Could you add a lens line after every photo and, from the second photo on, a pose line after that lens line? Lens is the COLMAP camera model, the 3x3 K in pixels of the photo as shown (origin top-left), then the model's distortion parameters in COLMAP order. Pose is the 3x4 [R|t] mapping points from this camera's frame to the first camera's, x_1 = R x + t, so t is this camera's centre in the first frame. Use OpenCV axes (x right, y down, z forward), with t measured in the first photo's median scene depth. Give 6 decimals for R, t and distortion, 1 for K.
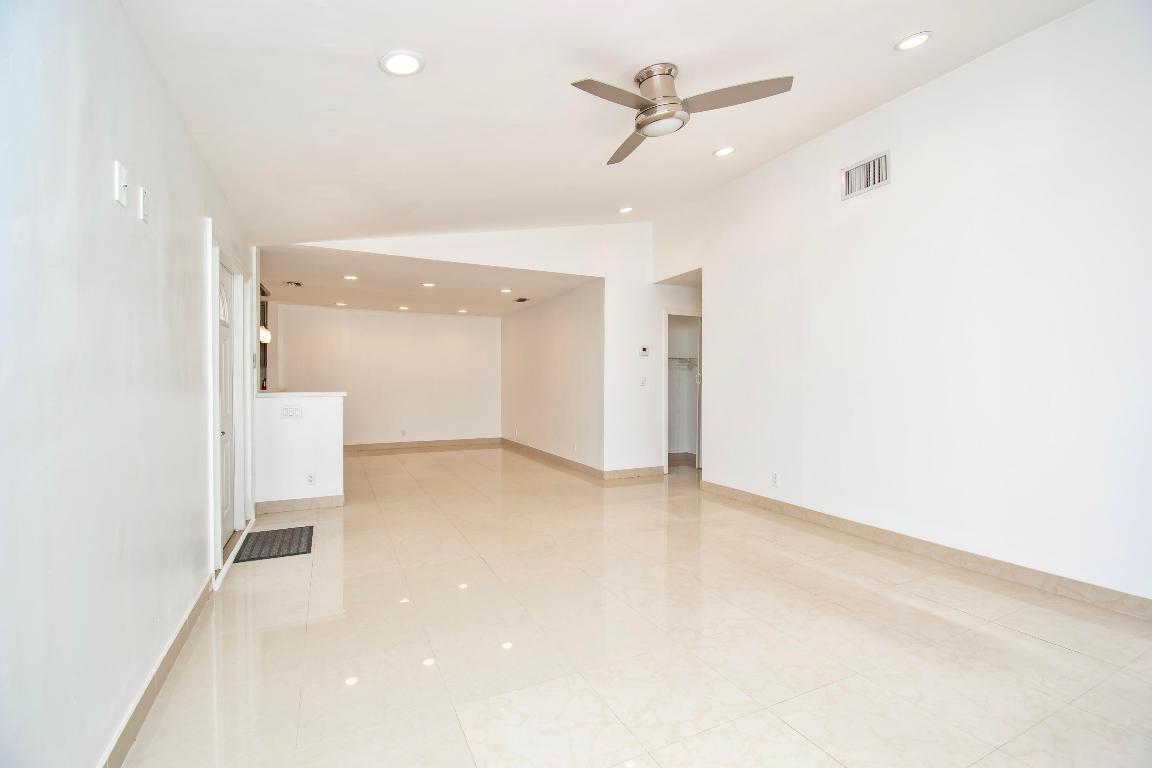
lens RADIAL K [[522.4, 0, 580.6], [0, 522.4, 380.8], [0, 0, 1]] dist [-0.007343, -0.004863]
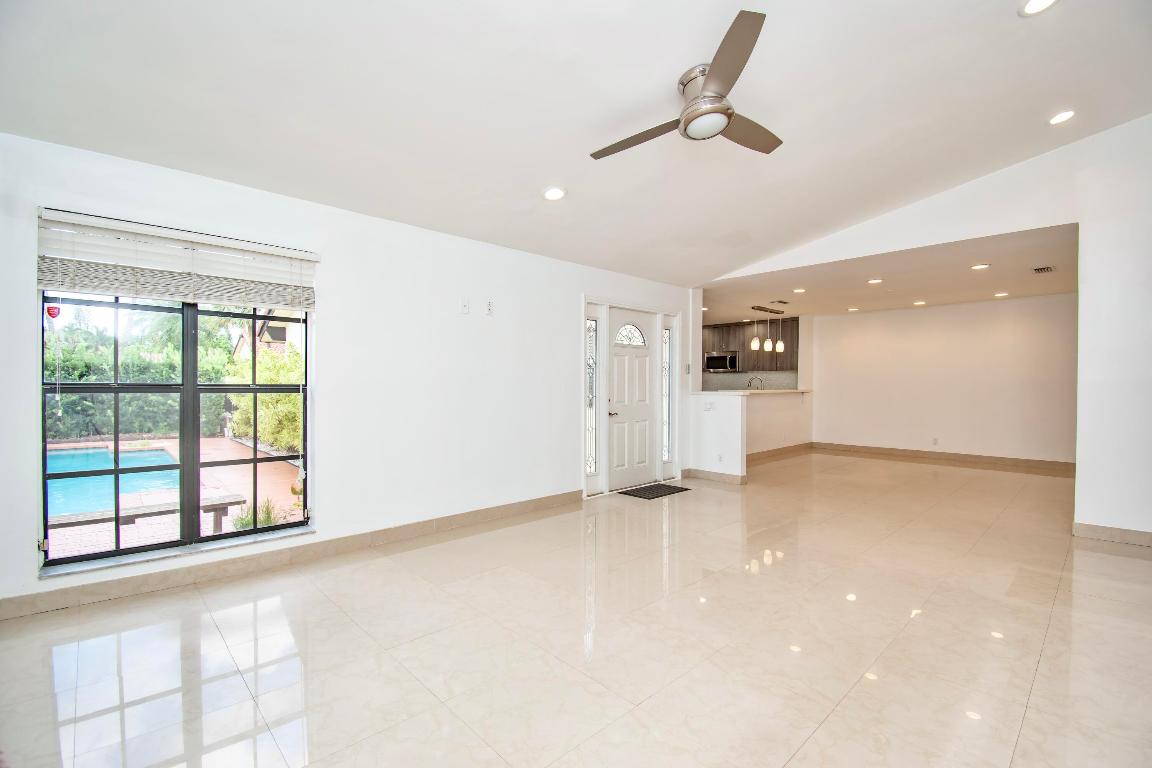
lens RADIAL K [[522.4, 0, 577.5], [0, 522.4, 383.6], [0, 0, 1]] dist [-0.007343, -0.004863]
pose [[0.284245, 0.002539, -0.958748, 0.590687], [-0.002509, 0.999995, 0.001905, 0.000509], [0.958748, 0.001864, 0.284250, 0.274298]]
